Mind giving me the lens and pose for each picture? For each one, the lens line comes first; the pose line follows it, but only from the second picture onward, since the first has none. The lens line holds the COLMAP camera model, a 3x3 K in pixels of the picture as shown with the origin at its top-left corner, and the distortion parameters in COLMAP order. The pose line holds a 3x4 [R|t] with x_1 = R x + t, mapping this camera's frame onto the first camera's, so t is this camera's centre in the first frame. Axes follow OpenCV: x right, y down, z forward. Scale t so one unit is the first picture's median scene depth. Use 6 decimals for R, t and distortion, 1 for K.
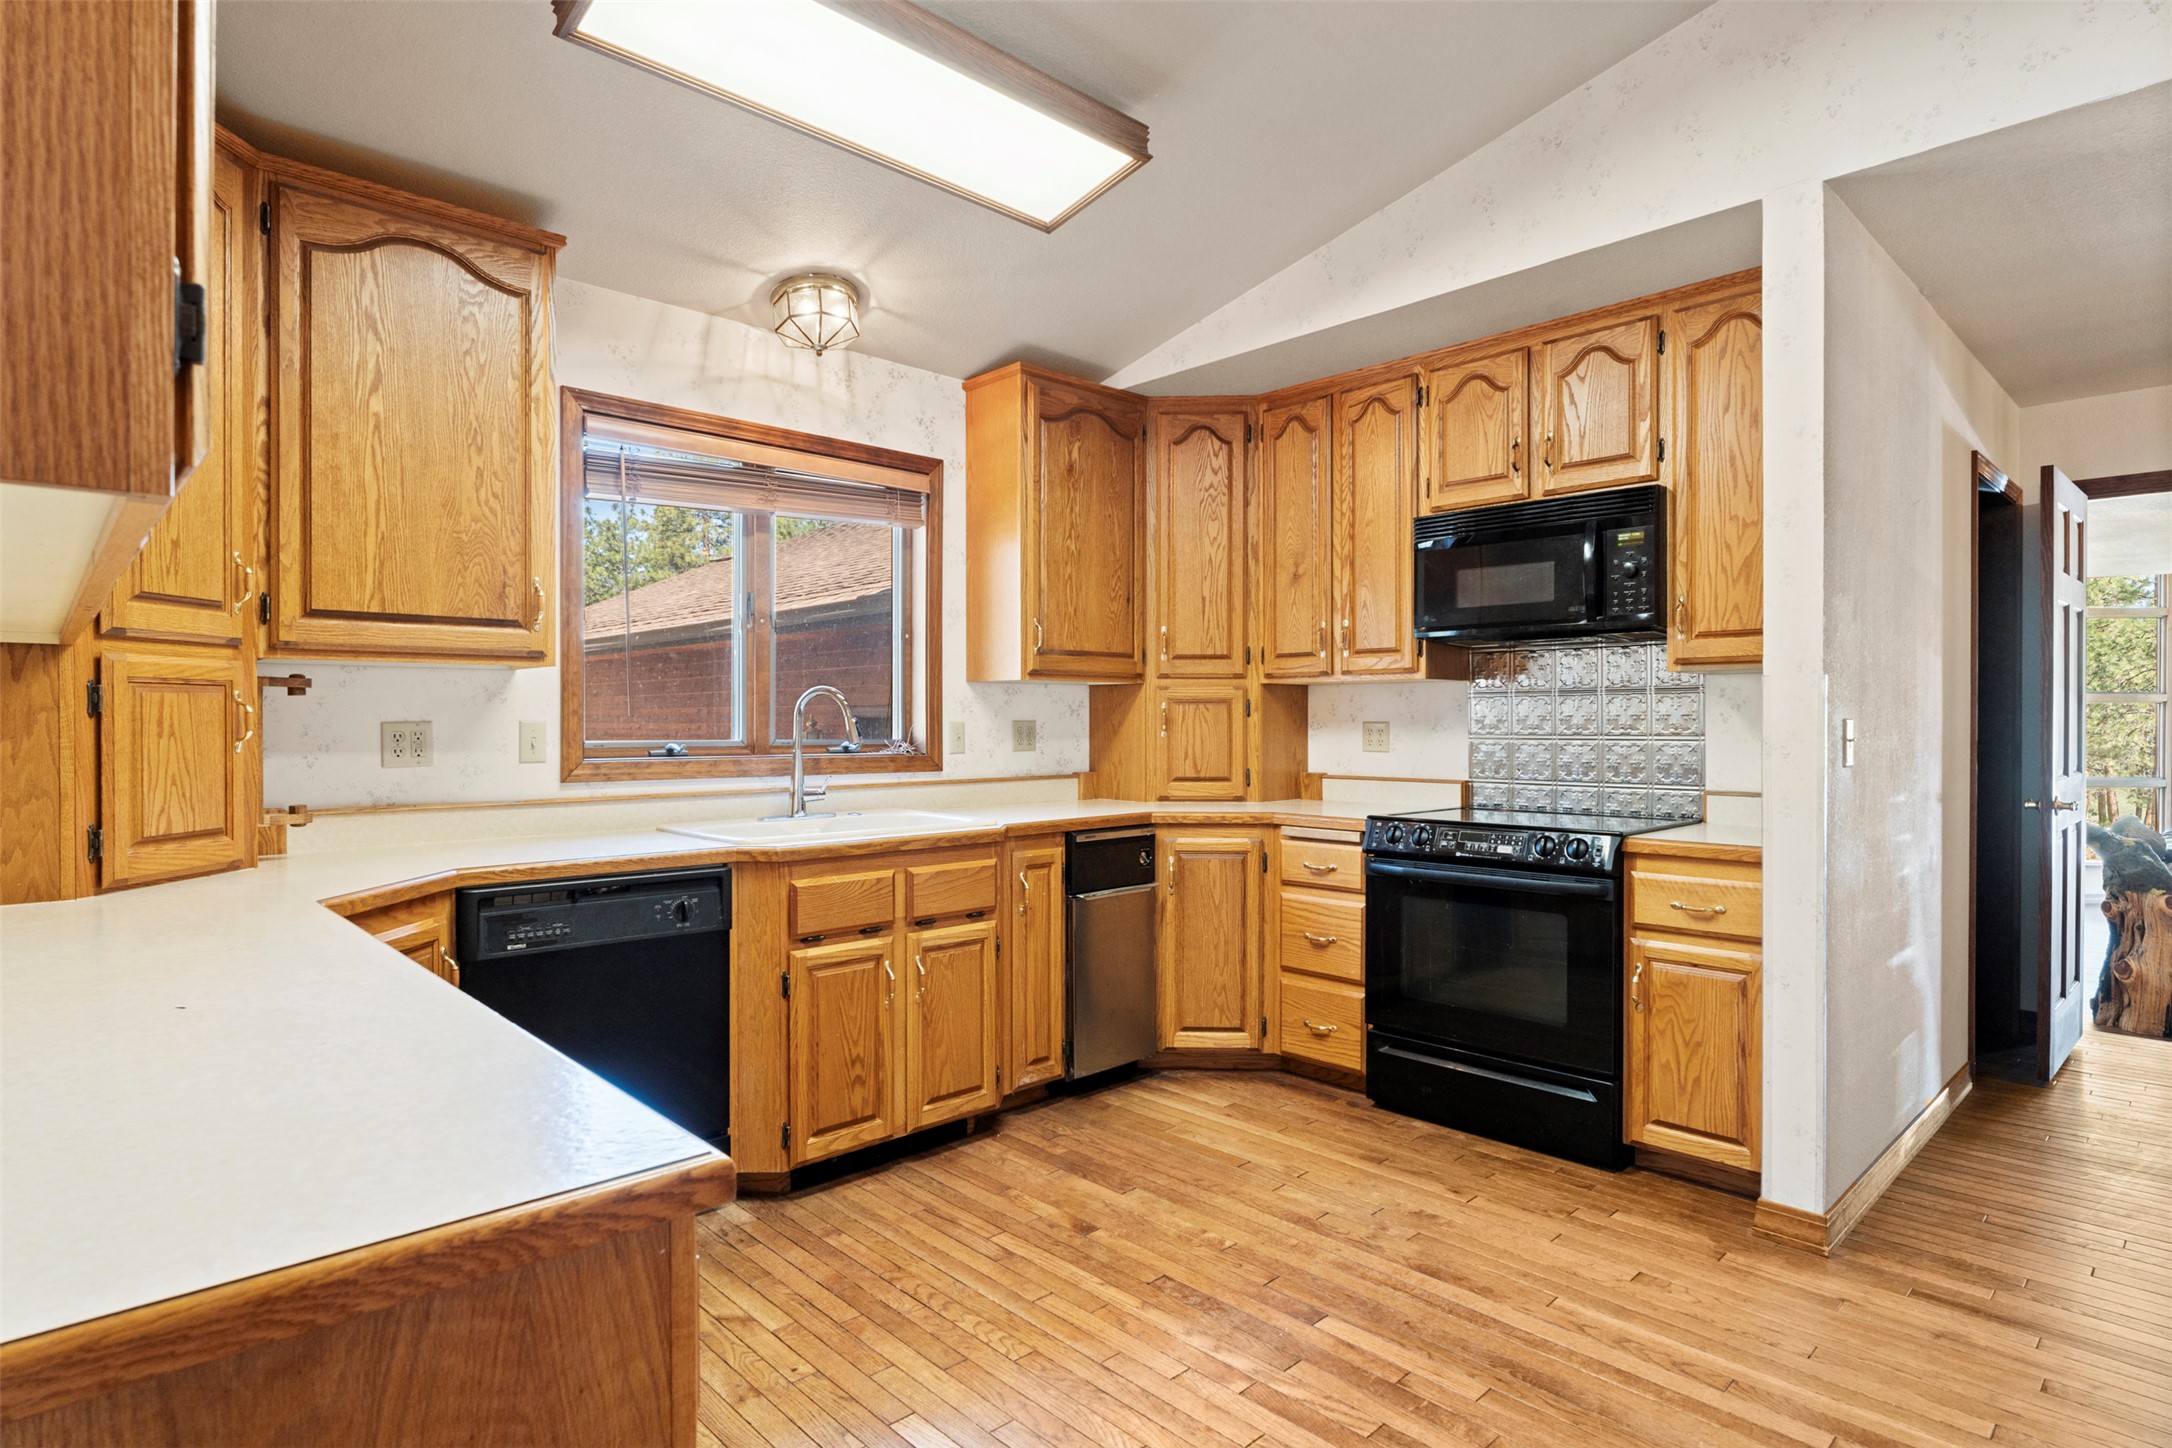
lens RADIAL K [[1131.6, 0, 1086.0], [0, 1131.6, 724.0], [0, 0, 1]] dist [-0.003393, 0.000153]
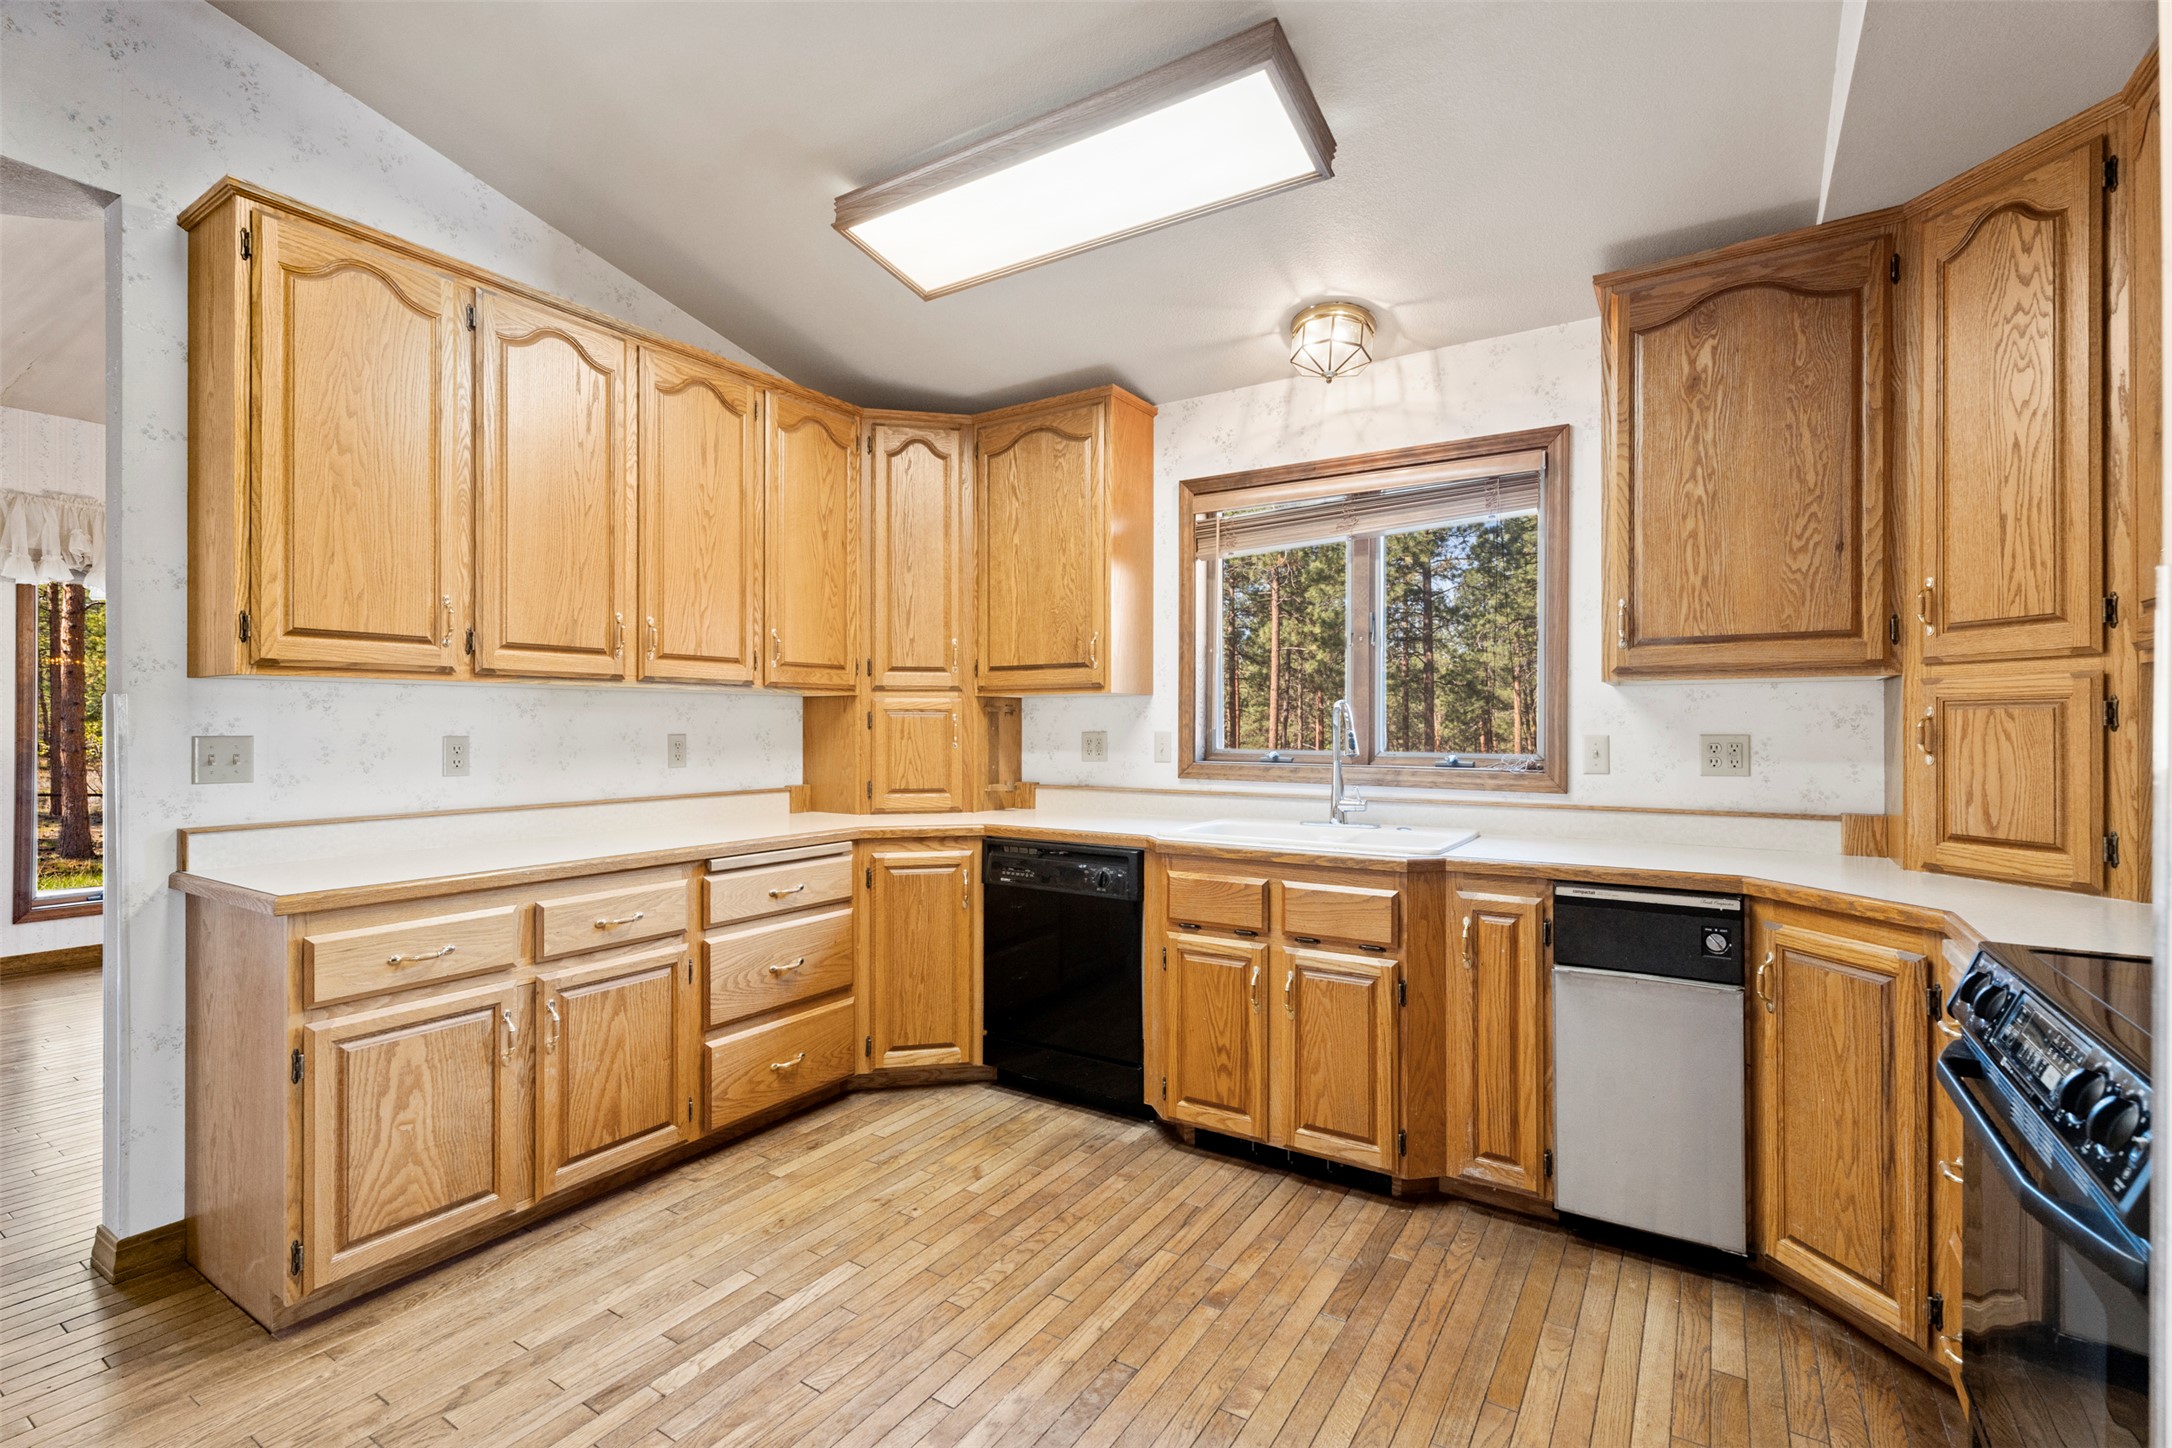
lens RADIAL K [[974.9, 0, 1086.0], [0, 974.9, 724.0], [0, 0, 1]] dist [0.004051, 0.000060]
pose [[0.243597, -0.003444, -0.969870, 0.601024], [-0.006606, 0.999965, -0.005210, -0.005116], [0.969854, 0.007676, 0.243566, 0.585653]]
